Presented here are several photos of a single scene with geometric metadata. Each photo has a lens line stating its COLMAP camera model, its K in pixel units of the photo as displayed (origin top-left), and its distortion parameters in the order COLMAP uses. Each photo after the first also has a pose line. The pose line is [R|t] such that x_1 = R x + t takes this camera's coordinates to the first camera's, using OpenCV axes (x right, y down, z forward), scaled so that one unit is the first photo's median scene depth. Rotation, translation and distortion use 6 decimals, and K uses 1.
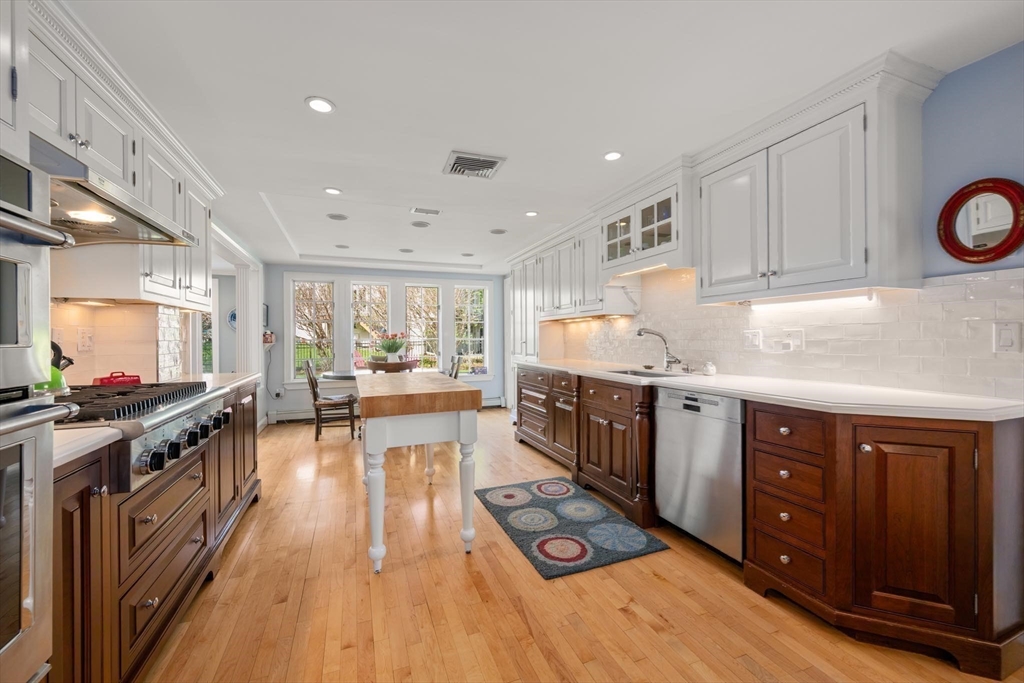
lens RADIAL K [[415.9, 0, 512.0], [0, 415.9, 341.5], [0, 0, 1]] dist [0.000170, 0.000034]
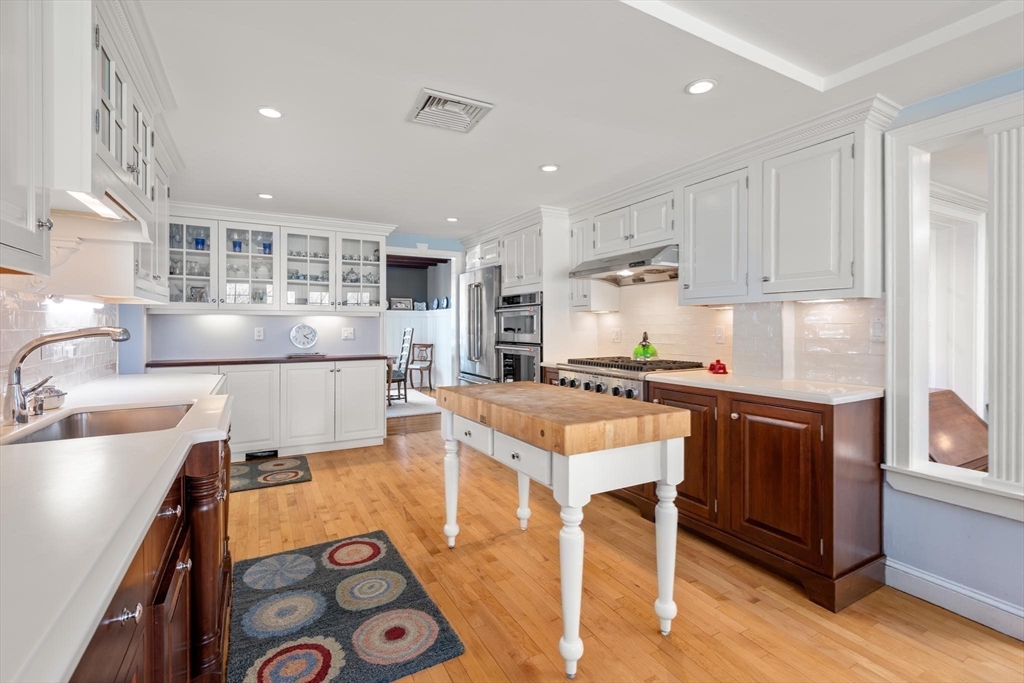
lens RADIAL K [[458.7, 0, 512.1], [0, 458.7, 325.8], [0, 0, 1]] dist [0.011743, 0.000015]
pose [[-0.990786, 0.008226, -0.135190, -0.095602], [0.006782, 0.999915, 0.011139, -0.043656], [0.135270, 0.010120, -0.990757, 1.928195]]
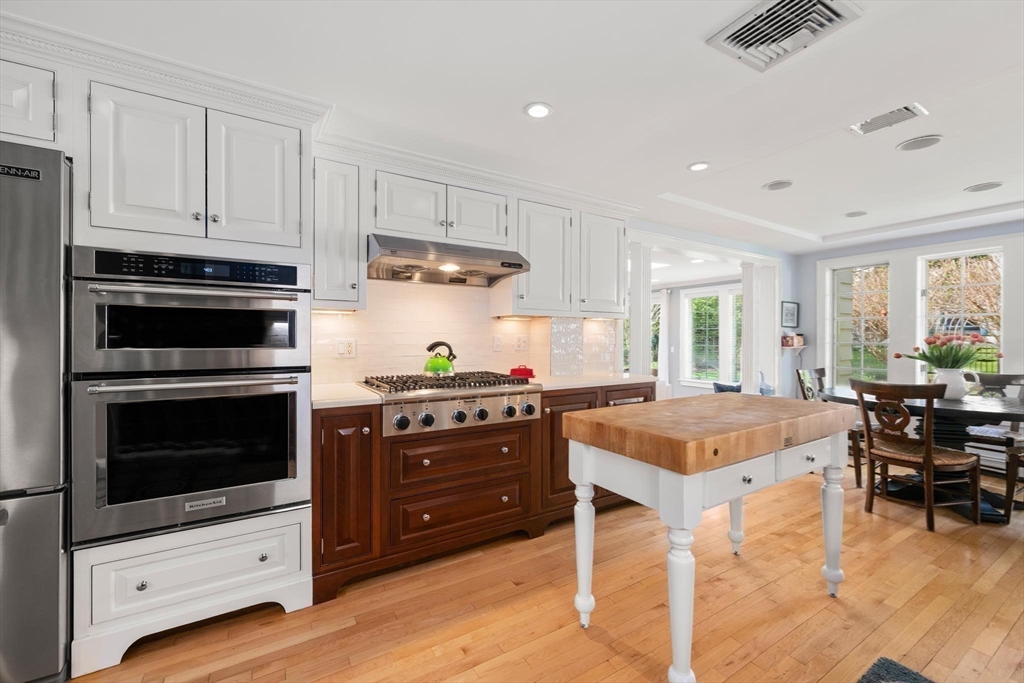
lens RADIAL K [[420.1, 0, 512.0], [0, 420.1, 341.5], [0, 0, 1]] dist [-0.001710, -0.000038]
pose [[0.170902, 0.012677, -0.985206, 0.396674], [-0.011997, 0.999870, 0.010784, -0.021371], [0.985215, 0.009976, 0.171032, 0.589890]]
